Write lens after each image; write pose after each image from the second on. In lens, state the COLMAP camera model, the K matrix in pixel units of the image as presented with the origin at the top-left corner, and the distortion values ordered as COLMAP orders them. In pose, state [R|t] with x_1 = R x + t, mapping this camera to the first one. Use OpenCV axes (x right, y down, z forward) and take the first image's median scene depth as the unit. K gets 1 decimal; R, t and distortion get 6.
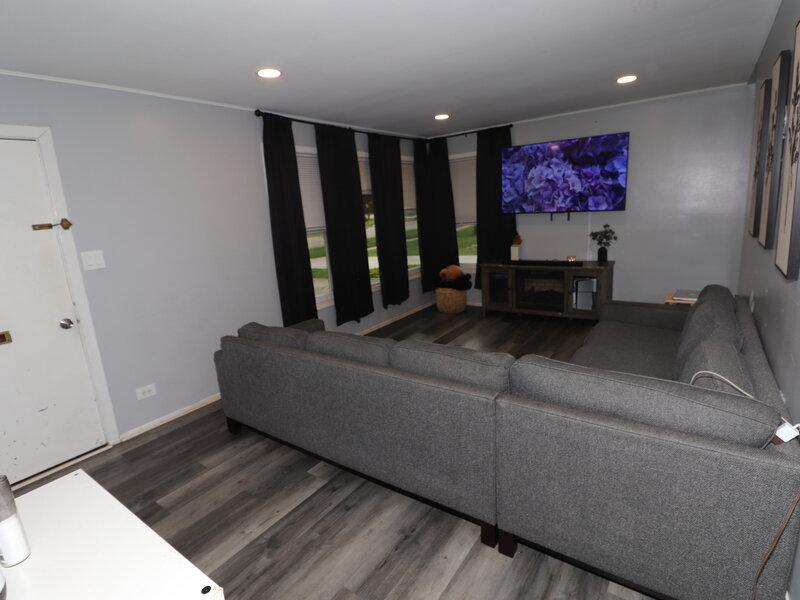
lens RADIAL K [[417.4, 0, 403.2], [0, 417.4, 298.3], [0, 0, 1]] dist [-0.001696, -0.013035]
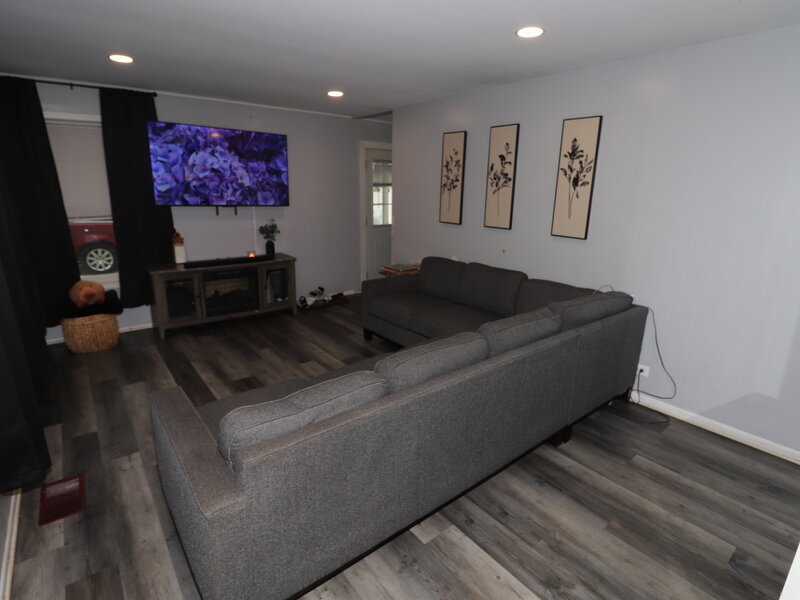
lens RADIAL K [[417.4, 0, 402.1], [0, 417.4, 298.1], [0, 0, 1]] dist [-0.001696, -0.013035]
pose [[0.271866, -0.174257, 0.946427, -0.446734], [0.173893, 0.976175, 0.129783, -0.059954], [-0.946494, 0.129293, 0.295691, 0.390603]]
